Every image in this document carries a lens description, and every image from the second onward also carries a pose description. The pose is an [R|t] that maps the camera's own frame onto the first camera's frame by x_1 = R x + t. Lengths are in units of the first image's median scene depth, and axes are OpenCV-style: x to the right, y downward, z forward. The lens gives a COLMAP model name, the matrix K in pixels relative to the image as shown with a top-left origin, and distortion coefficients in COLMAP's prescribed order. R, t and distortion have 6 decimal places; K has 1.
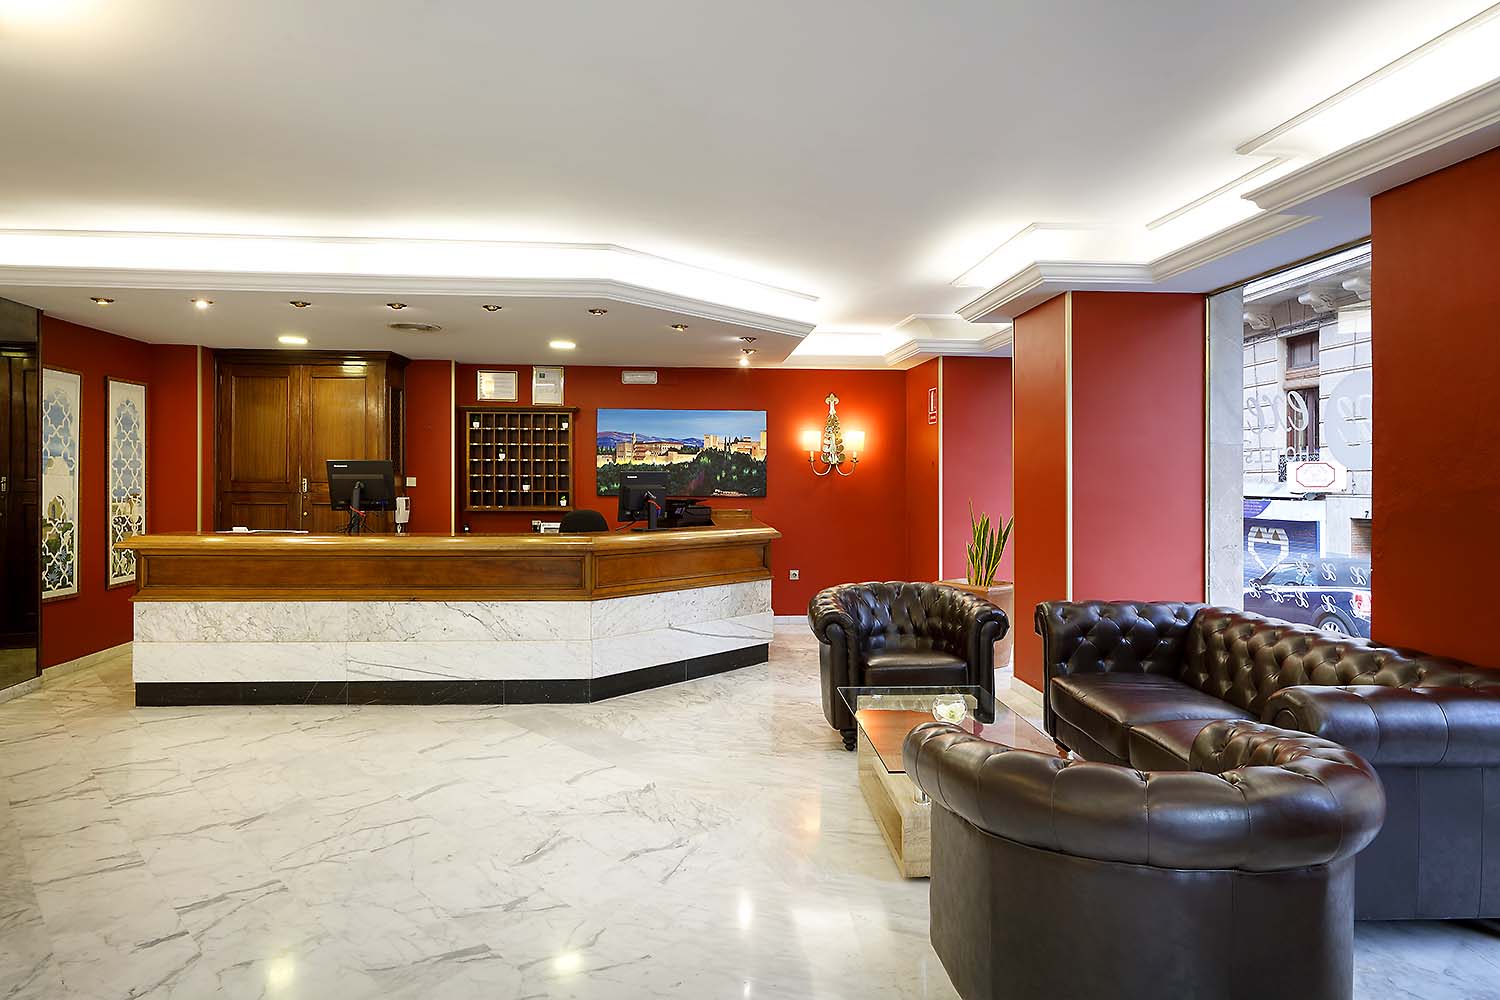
lens RADIAL K [[922.7, 0, 770.4], [0, 922.7, 477.3], [0, 0, 1]] dist [-0.003733, 0.001727]
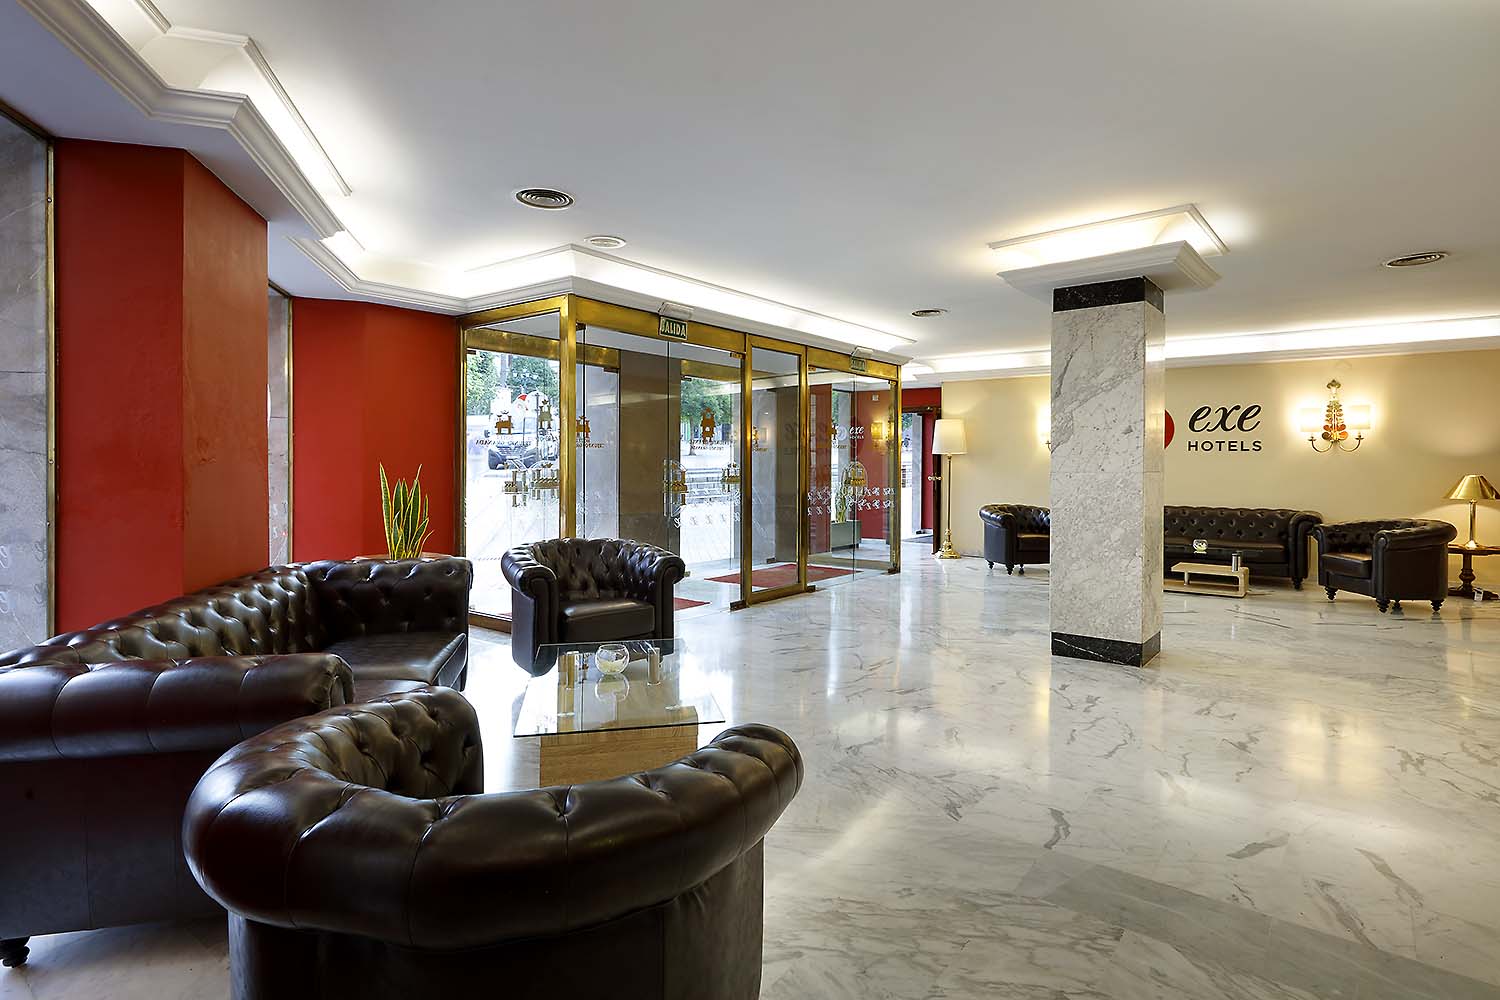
lens RADIAL K [[757.6, 0, 772.5], [0, 757.6, 475.2], [0, 0, 1]] dist [0.002585, 0.000714]
pose [[-0.986142, -0.004262, -0.165850, 0.070703], [-0.004895, 0.999982, 0.003409, 0.018119], [0.165832, 0.004174, -0.986145, 0.827861]]
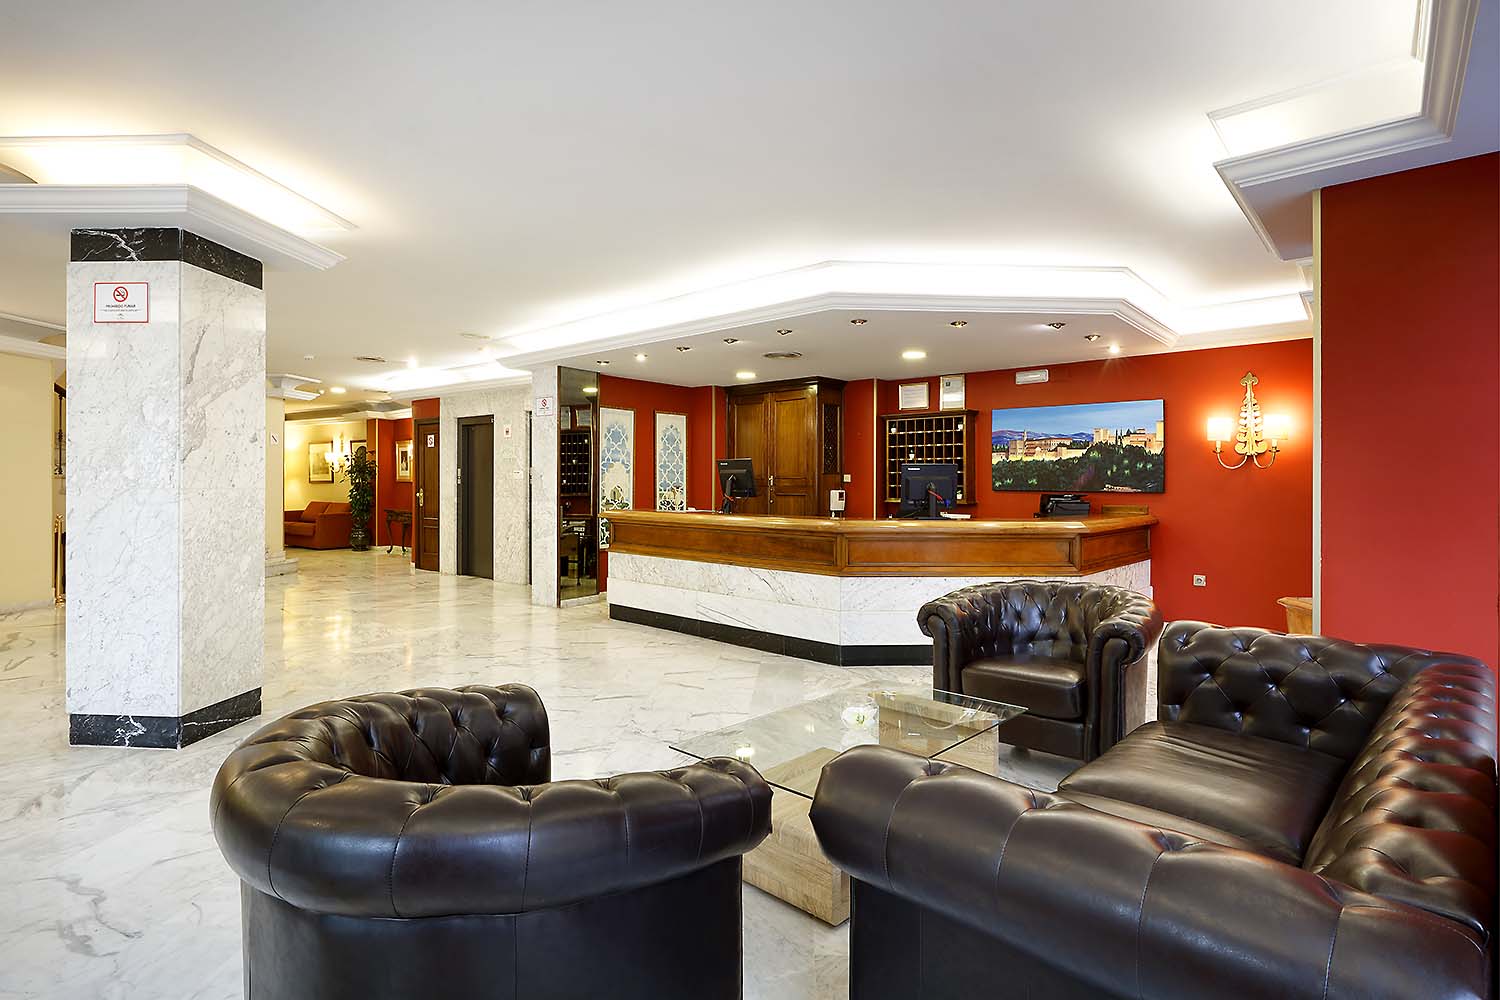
lens RADIAL K [[770.6, 0, 752.0], [0, 770.6, 488.9], [0, 0, 1]] dist [0.004278, -0.003556]
pose [[0.687302, 0.003511, -0.726363, 0.292072], [0.000281, 0.999987, 0.005100, 0.014388], [0.726372, -0.003709, 0.687292, 0.184715]]
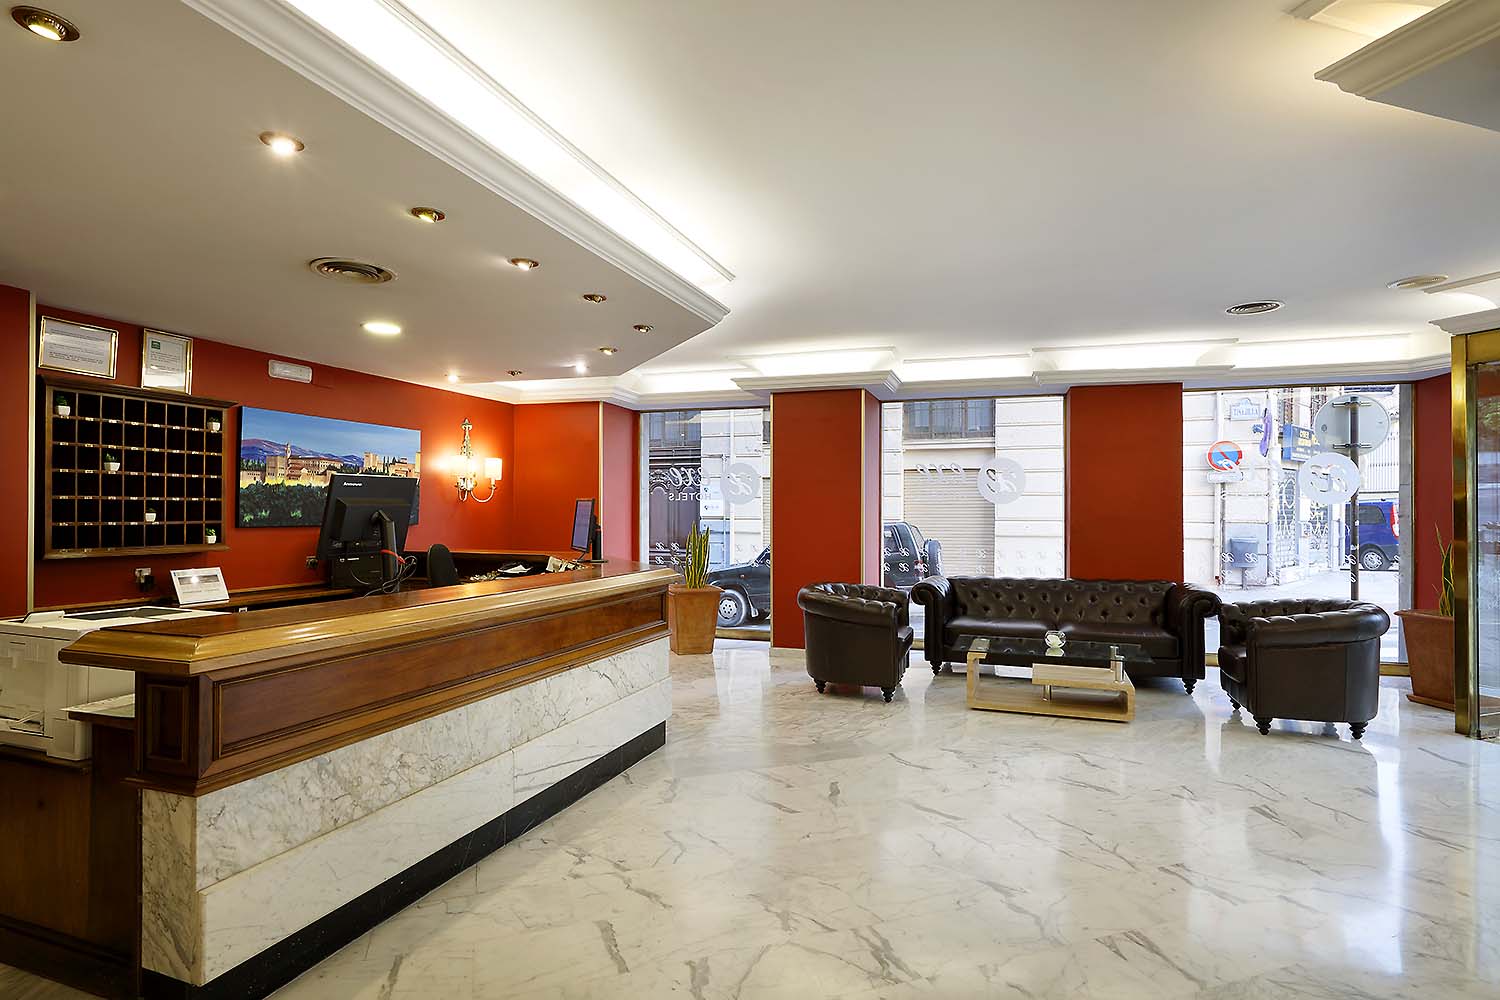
lens RADIAL K [[770.6, 0, 756.6], [0, 770.6, 499.5], [0, 0, 1]] dist [0.004278, -0.003556]
pose [[0.391308, 0.009455, 0.920211, -0.618052], [-0.007381, 0.999947, -0.007136, -0.000555], [-0.920230, -0.004000, 0.391357, 0.420459]]
